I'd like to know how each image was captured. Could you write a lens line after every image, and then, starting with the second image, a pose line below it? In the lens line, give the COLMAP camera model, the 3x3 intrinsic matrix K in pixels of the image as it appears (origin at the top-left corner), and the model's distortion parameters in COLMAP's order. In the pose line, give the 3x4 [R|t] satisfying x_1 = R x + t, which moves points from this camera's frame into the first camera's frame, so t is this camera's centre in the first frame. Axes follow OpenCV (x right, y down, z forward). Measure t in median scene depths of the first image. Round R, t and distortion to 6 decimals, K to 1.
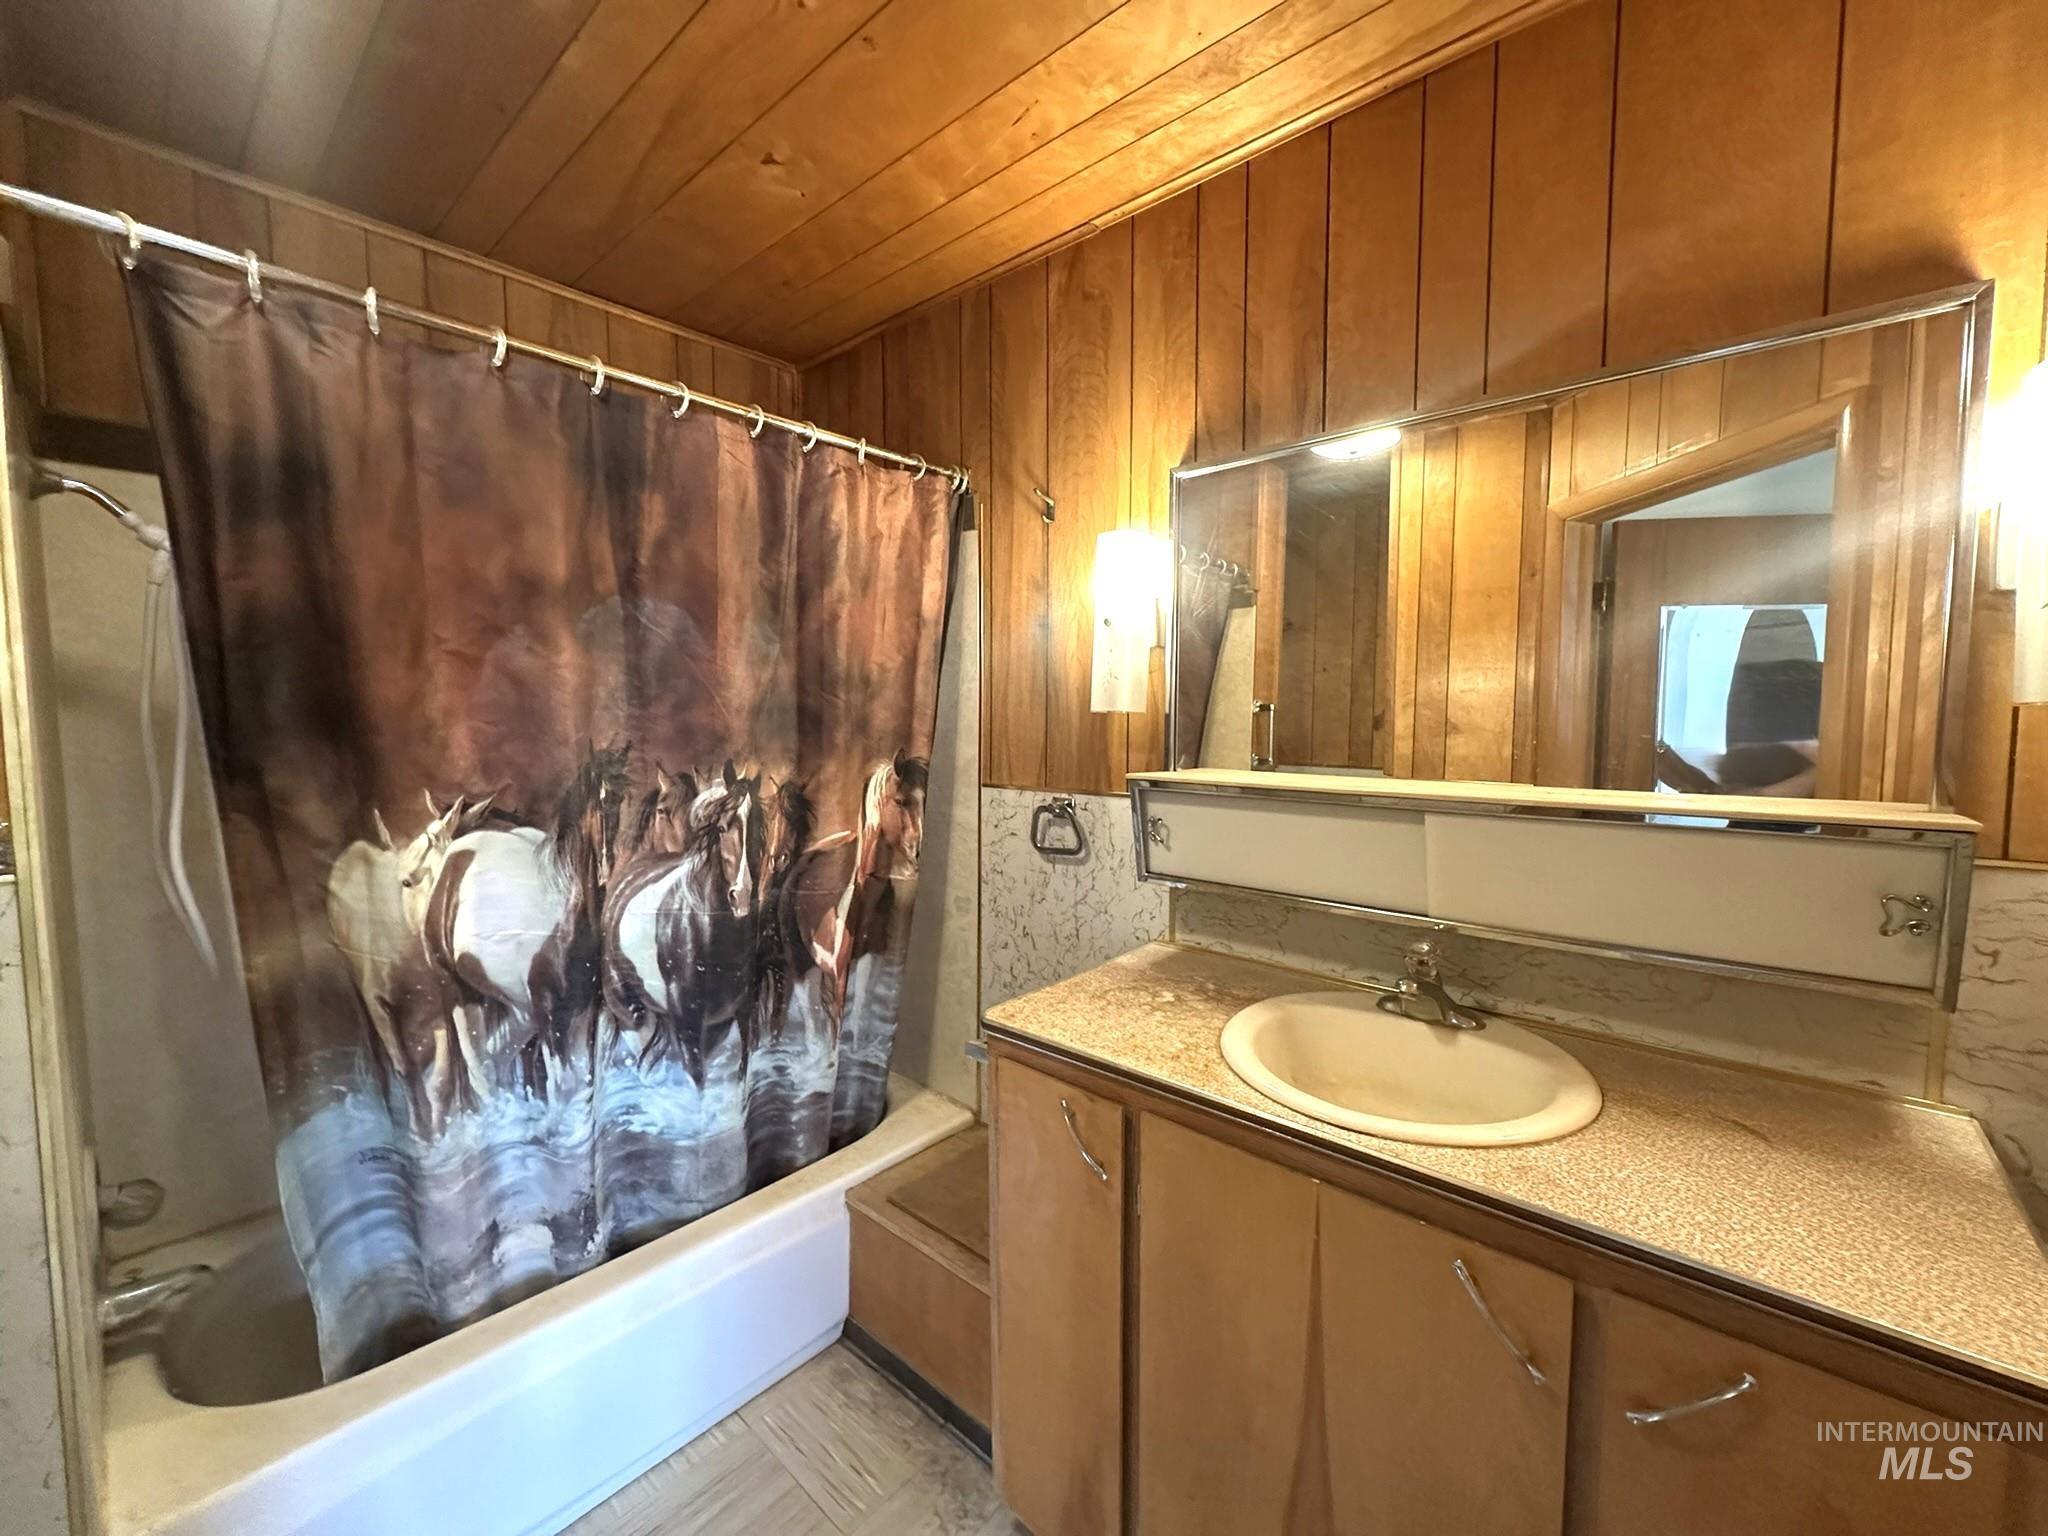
lens RADIAL K [[814.4, 0, 1031.0], [0, 814.4, 773.1], [0, 0, 1]] dist [-0.000561, 0.000249]
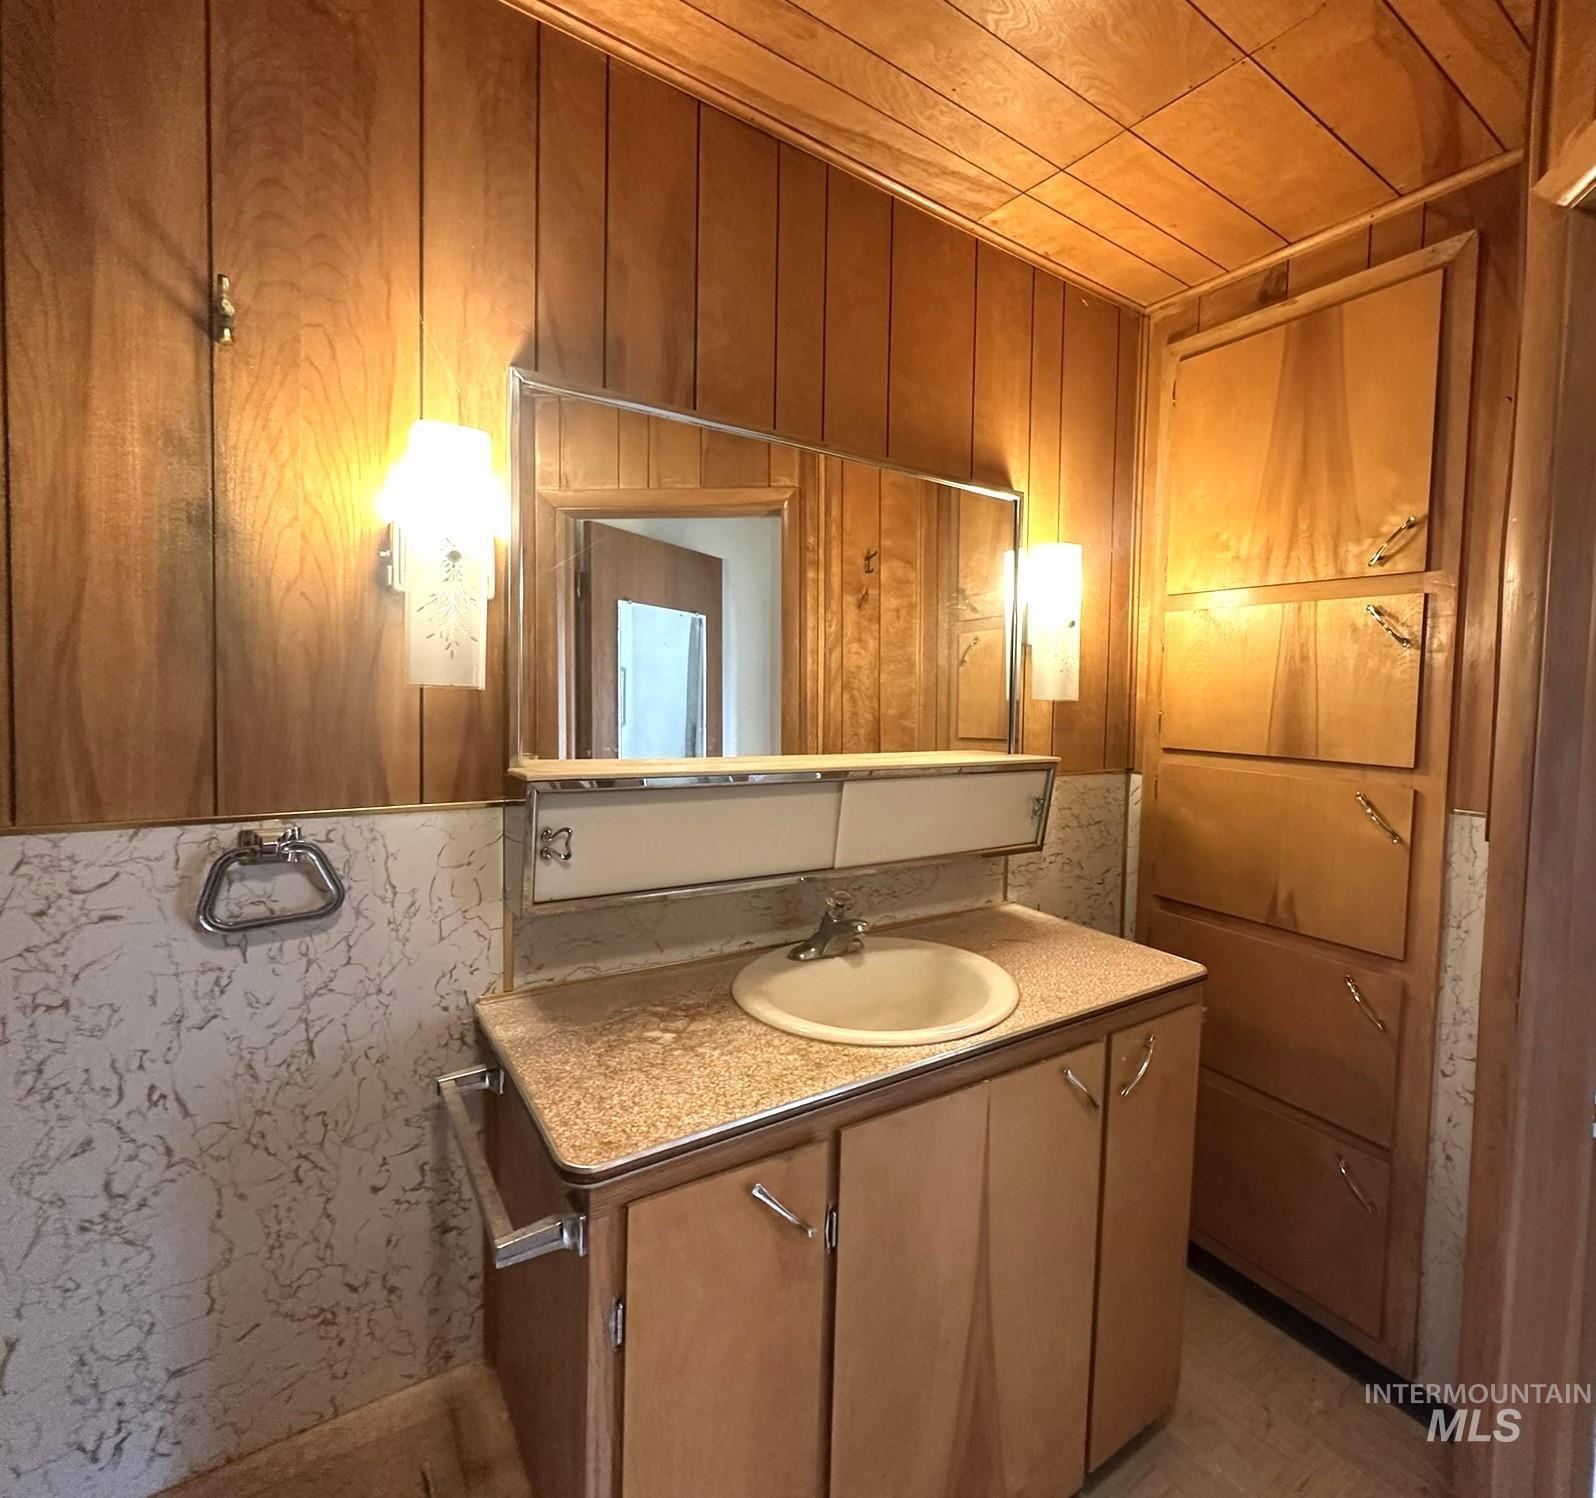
lens RADIAL K [[851.9, 0, 798.2], [0, 851.9, 753.9], [0, 0, 1]] dist [-0.004065, 0.001191]
pose [[0.214280, -0.050718, 0.975455, -0.624572], [0.049792, 0.997920, 0.040948, -0.039225], [-0.975502, 0.039796, 0.216360, 0.655533]]
